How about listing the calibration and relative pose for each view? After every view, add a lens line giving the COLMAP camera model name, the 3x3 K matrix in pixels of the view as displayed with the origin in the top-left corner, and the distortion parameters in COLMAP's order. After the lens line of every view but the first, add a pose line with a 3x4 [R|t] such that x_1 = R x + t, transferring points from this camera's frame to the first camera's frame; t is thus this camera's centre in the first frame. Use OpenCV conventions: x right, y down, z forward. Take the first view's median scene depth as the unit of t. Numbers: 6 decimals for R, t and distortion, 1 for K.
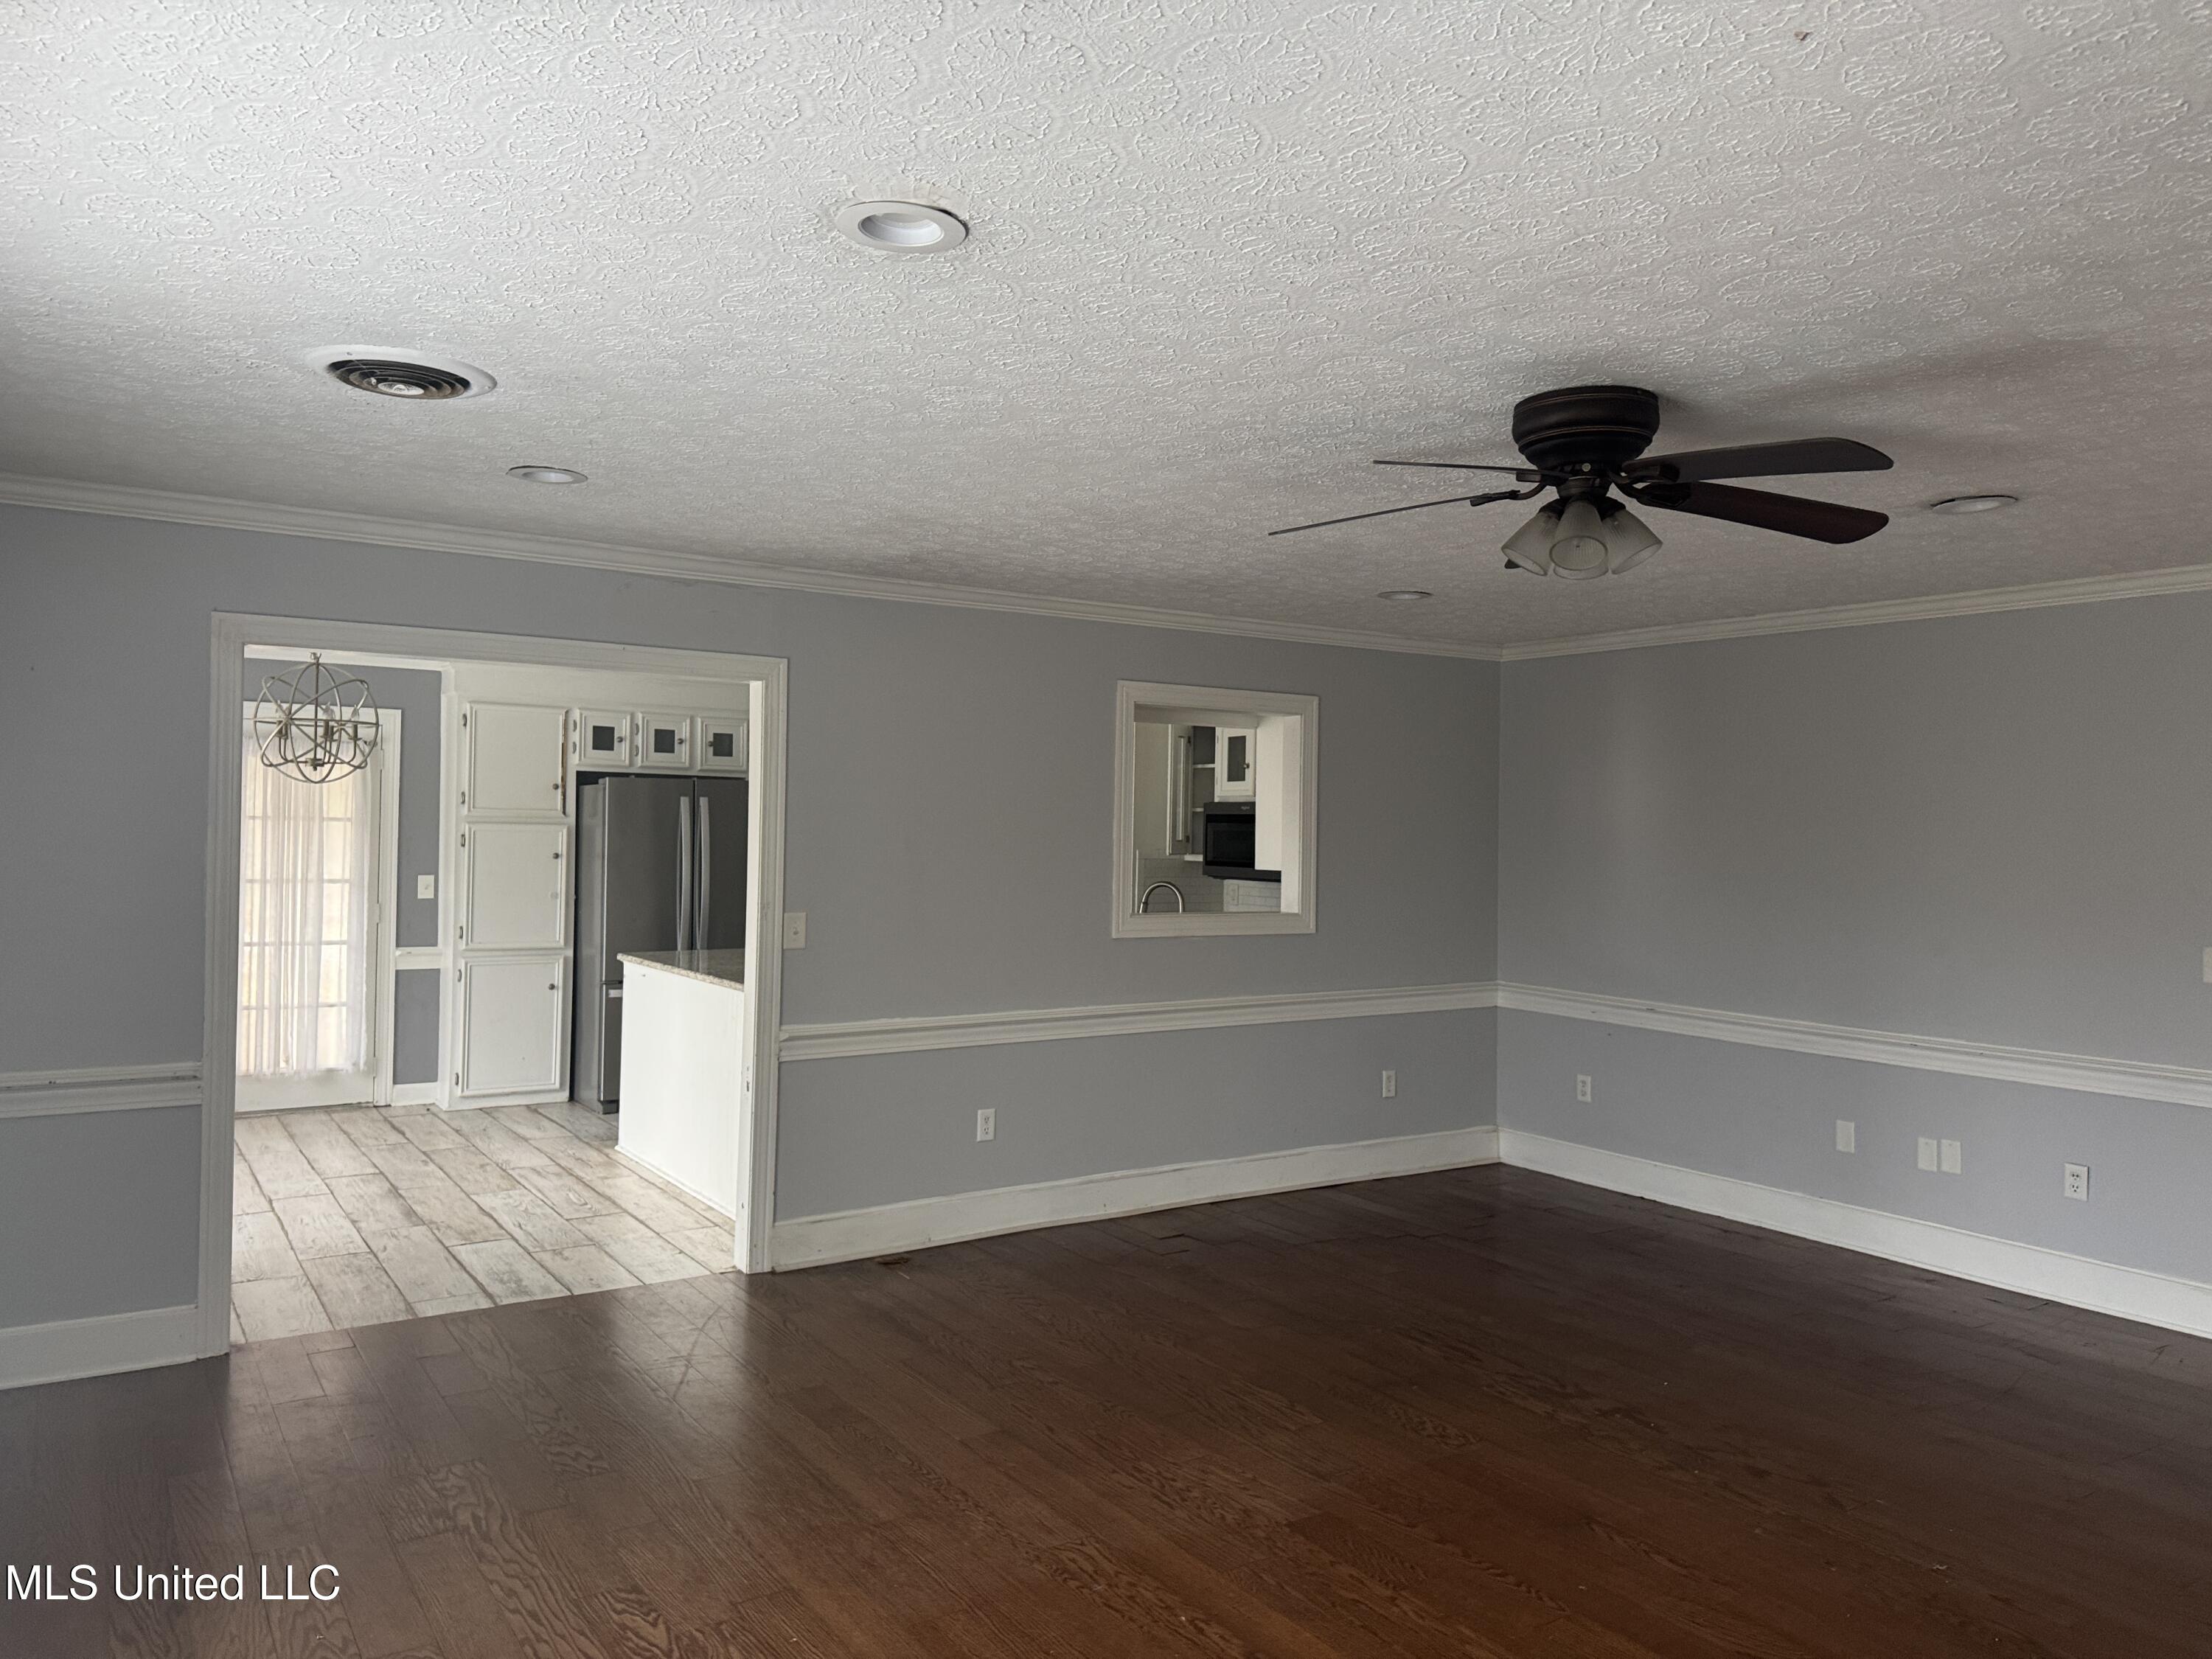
lens RADIAL K [[1542.1, 0, 1106.0], [0, 1542.1, 829.5], [0, 0, 1]] dist [0.002341, -0.000564]
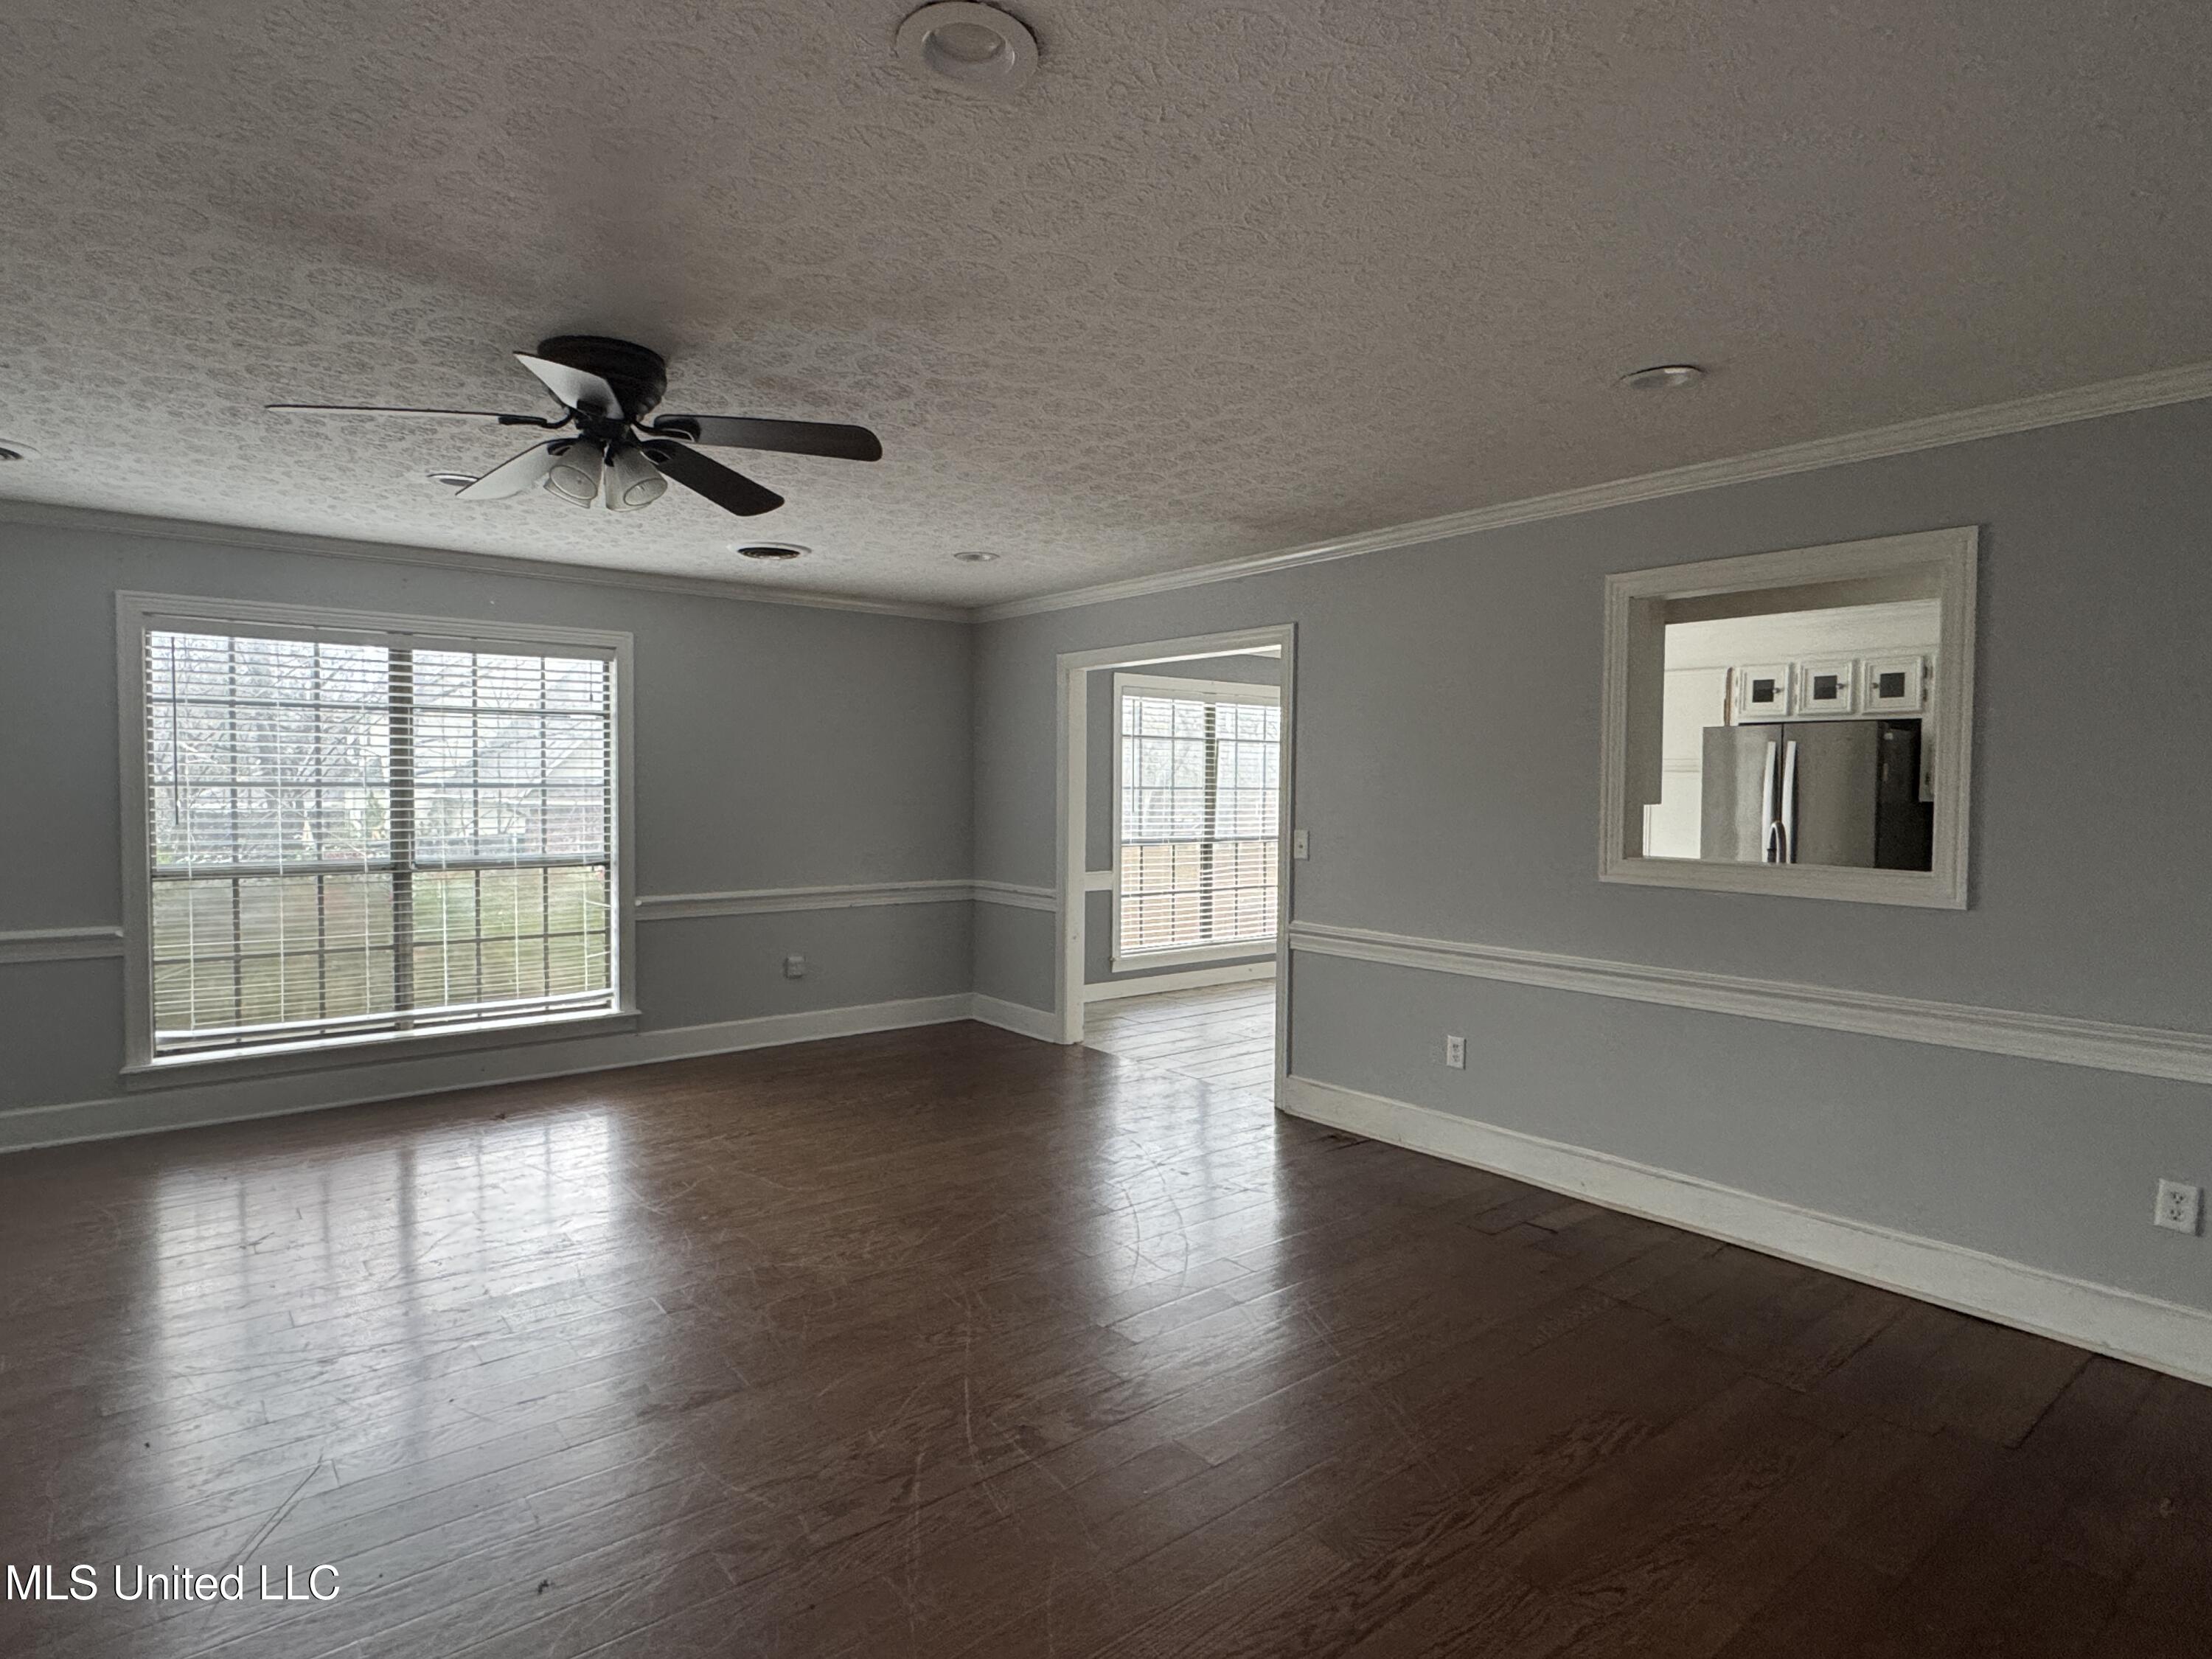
lens RADIAL K [[1269.9, 0, 1106.0], [0, 1269.9, 829.5], [0, 0, 1]] dist [-0.005706, -0.000686]
pose [[0.040764, 0.017724, -0.999012, 0.531837], [-0.008254, 0.999815, 0.017402, 0.024407], [0.999135, 0.007536, 0.040902, 0.529725]]
